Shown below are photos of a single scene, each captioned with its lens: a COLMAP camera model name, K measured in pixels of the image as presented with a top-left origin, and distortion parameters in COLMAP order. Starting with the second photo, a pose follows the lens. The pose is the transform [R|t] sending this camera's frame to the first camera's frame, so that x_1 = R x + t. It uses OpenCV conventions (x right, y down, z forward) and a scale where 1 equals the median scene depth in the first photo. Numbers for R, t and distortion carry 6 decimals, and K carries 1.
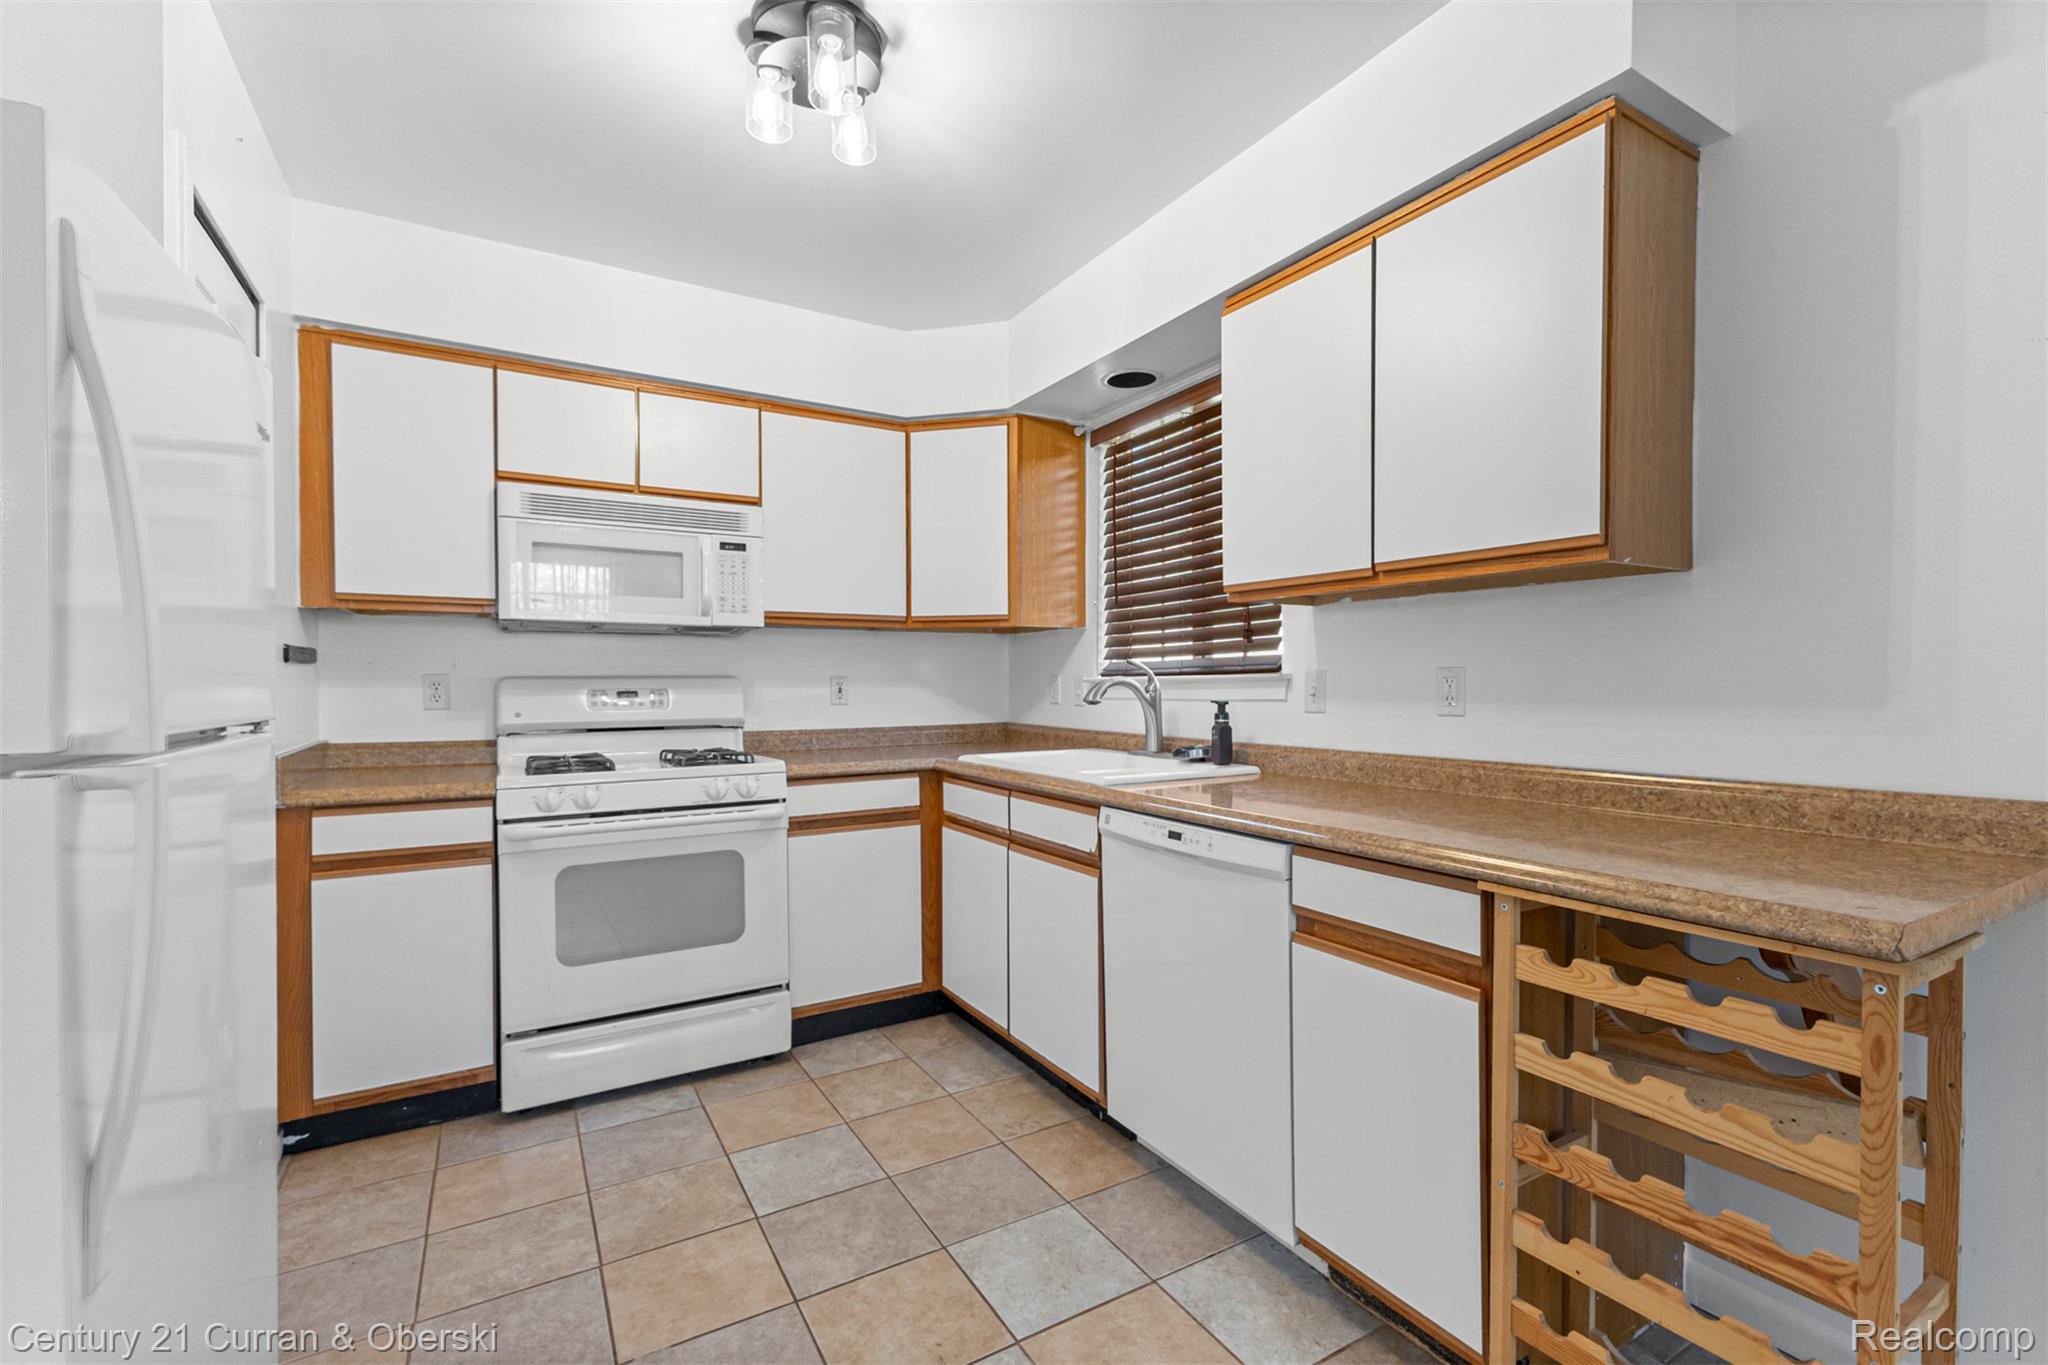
lens RADIAL K [[887.5, 0, 1025.7], [0, 887.5, 688.8], [0, 0, 1]] dist [0.002232, 0.000310]
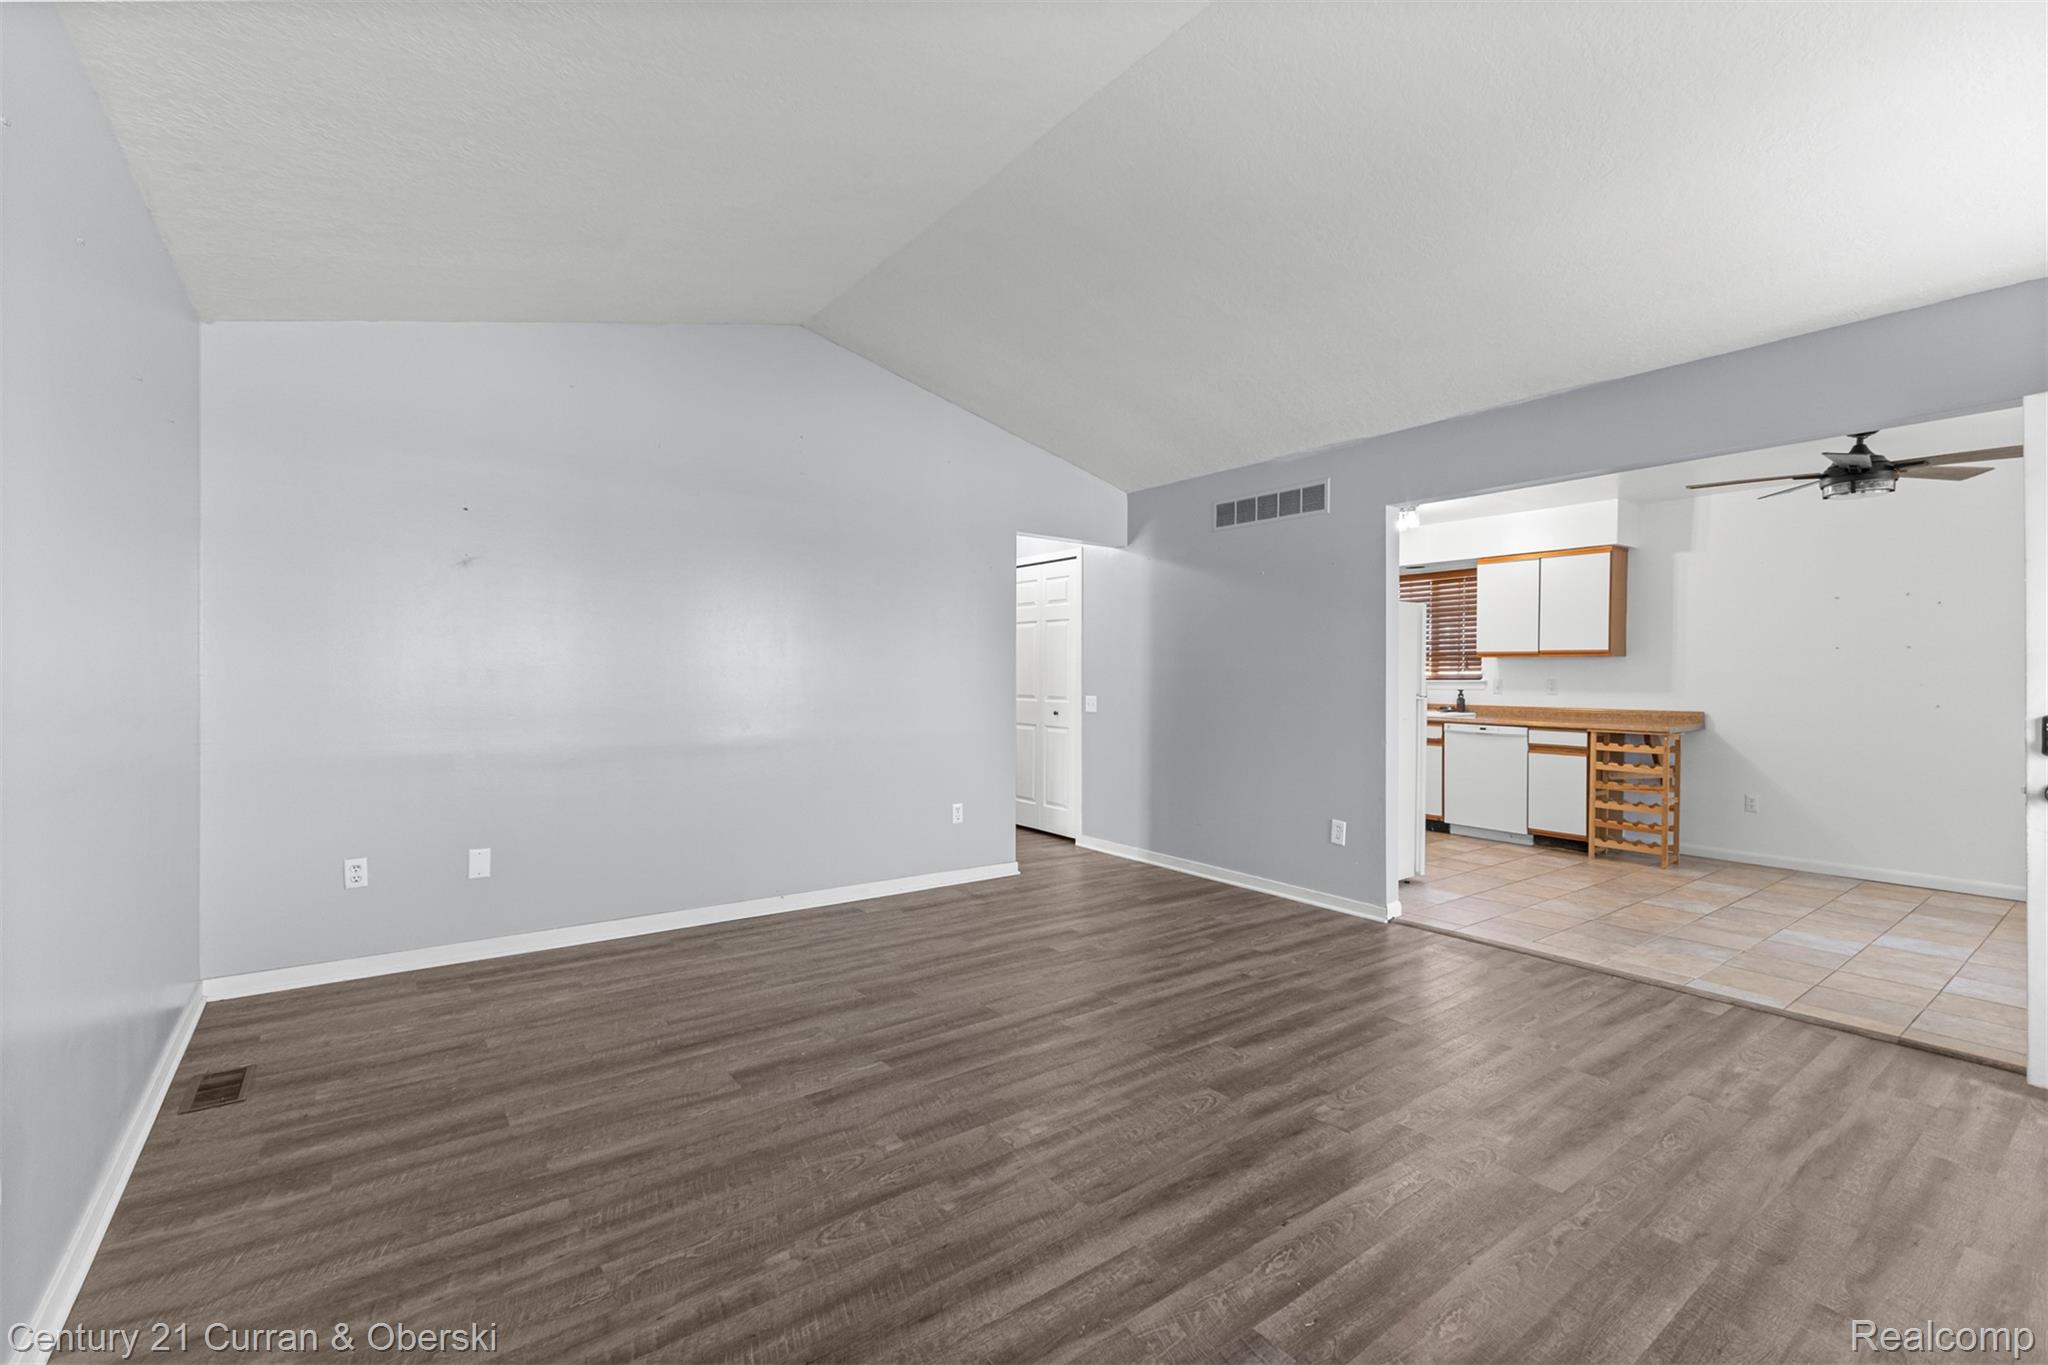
lens RADIAL K [[869.5, 0, 1028.9], [0, 869.5, 681.8], [0, 0, 1]] dist [0.000695, -0.000026]
pose [[0.994330, 0.005155, 0.106213, -1.676208], [-0.005315, 0.999985, 0.001227, -0.008949], [-0.106205, -0.001785, 0.994343, -1.865182]]
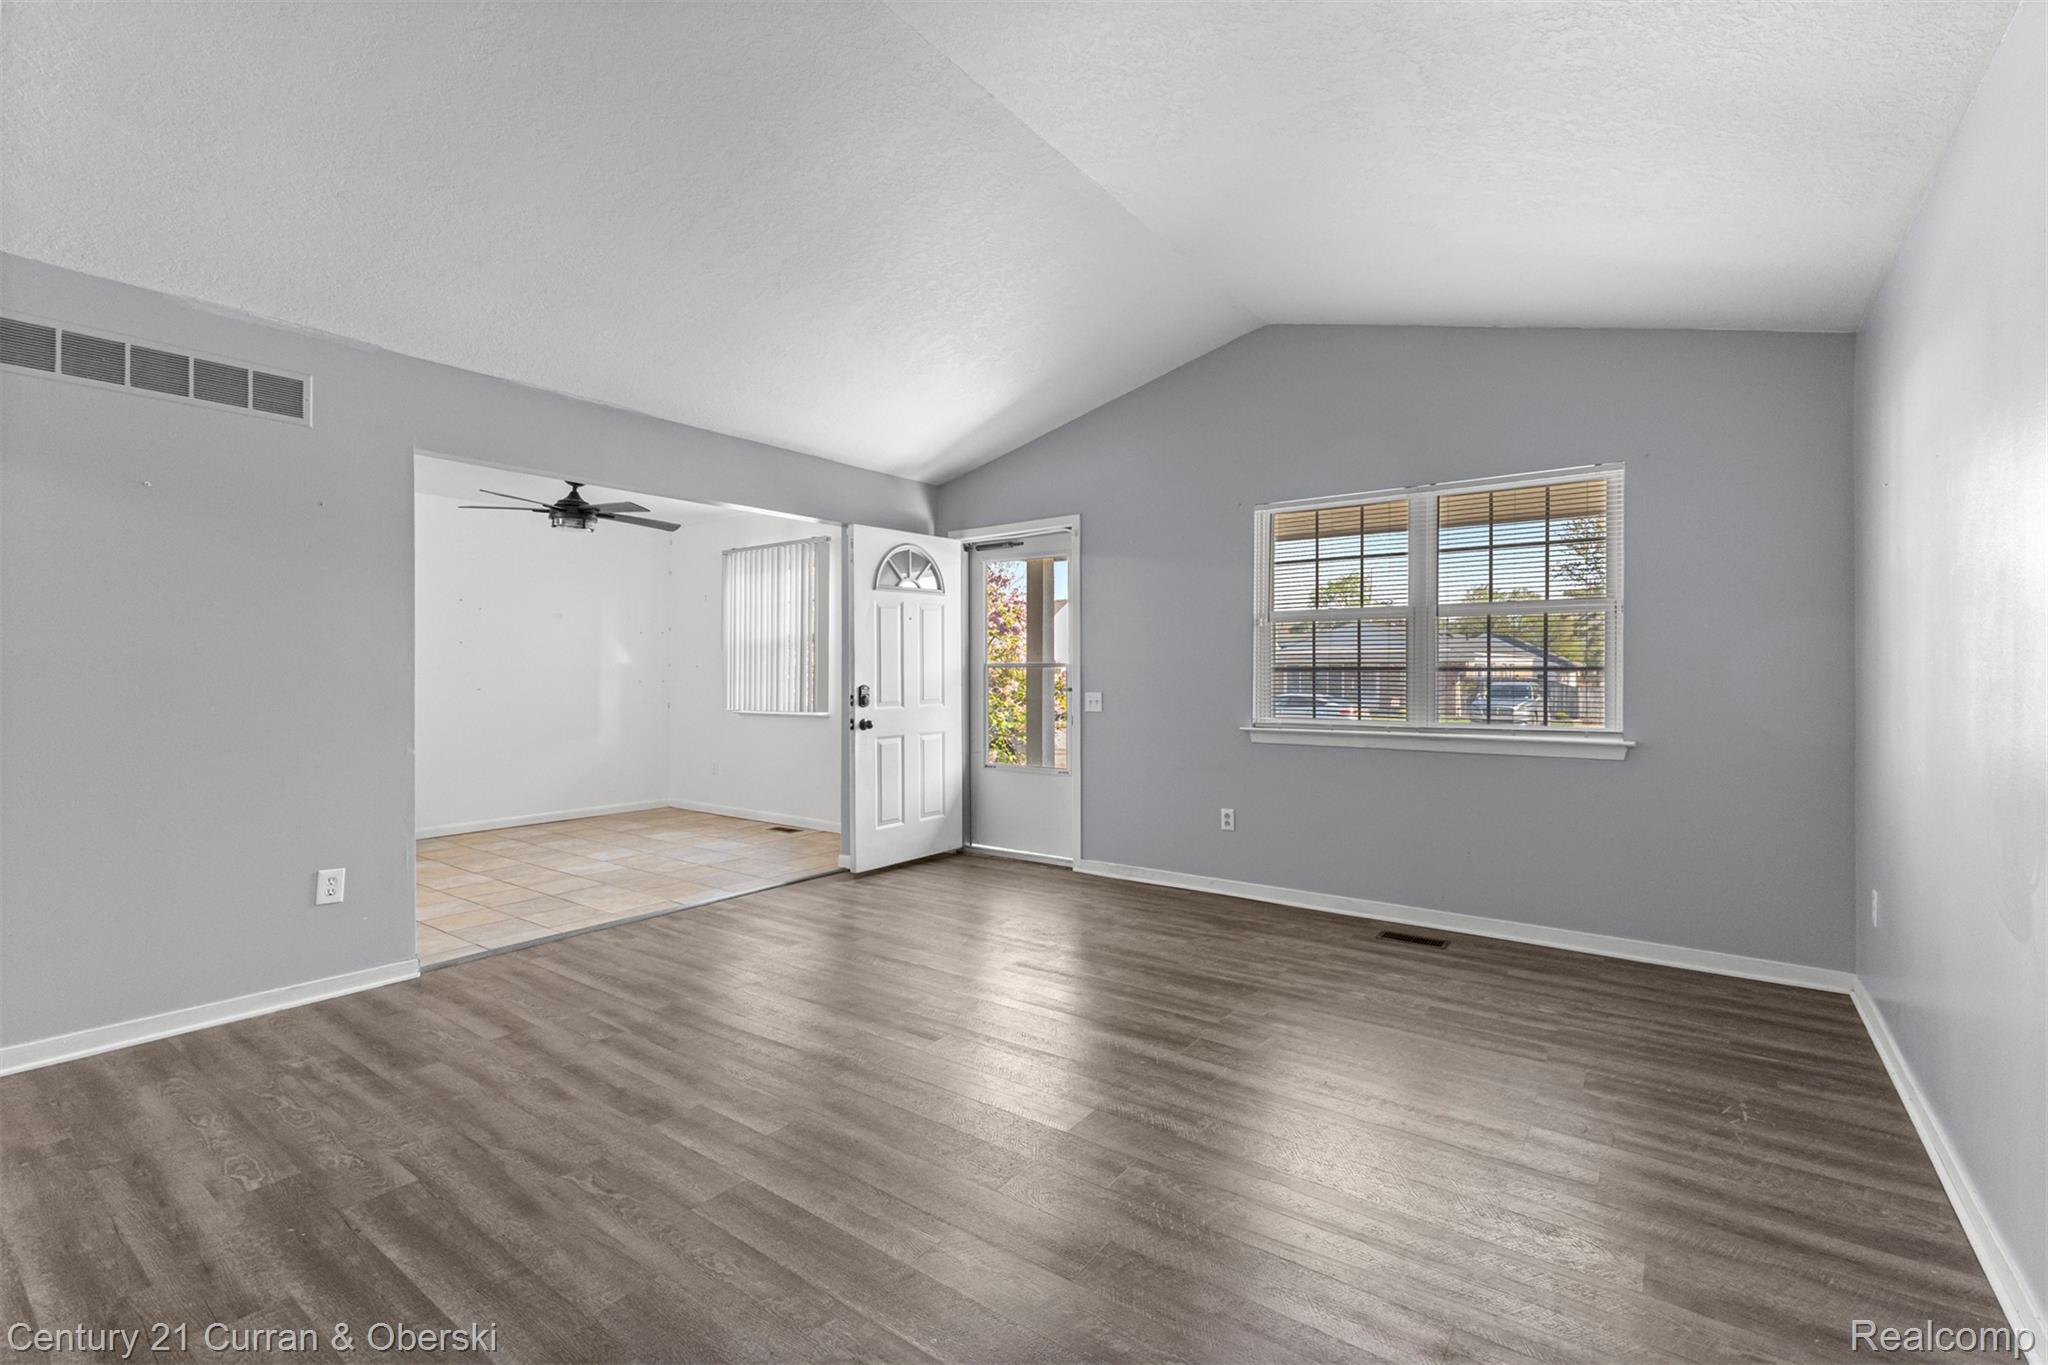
lens RADIAL K [[869.5, 0, 1028.9], [0, 869.5, 681.8], [0, 0, 1]] dist [0.000695, -0.000026]
pose [[-0.375983, -0.007911, 0.926593, -2.489280], [0.007346, 0.999907, 0.011518, -0.003203], [-0.926598, 0.011138, -0.375890, -0.465243]]
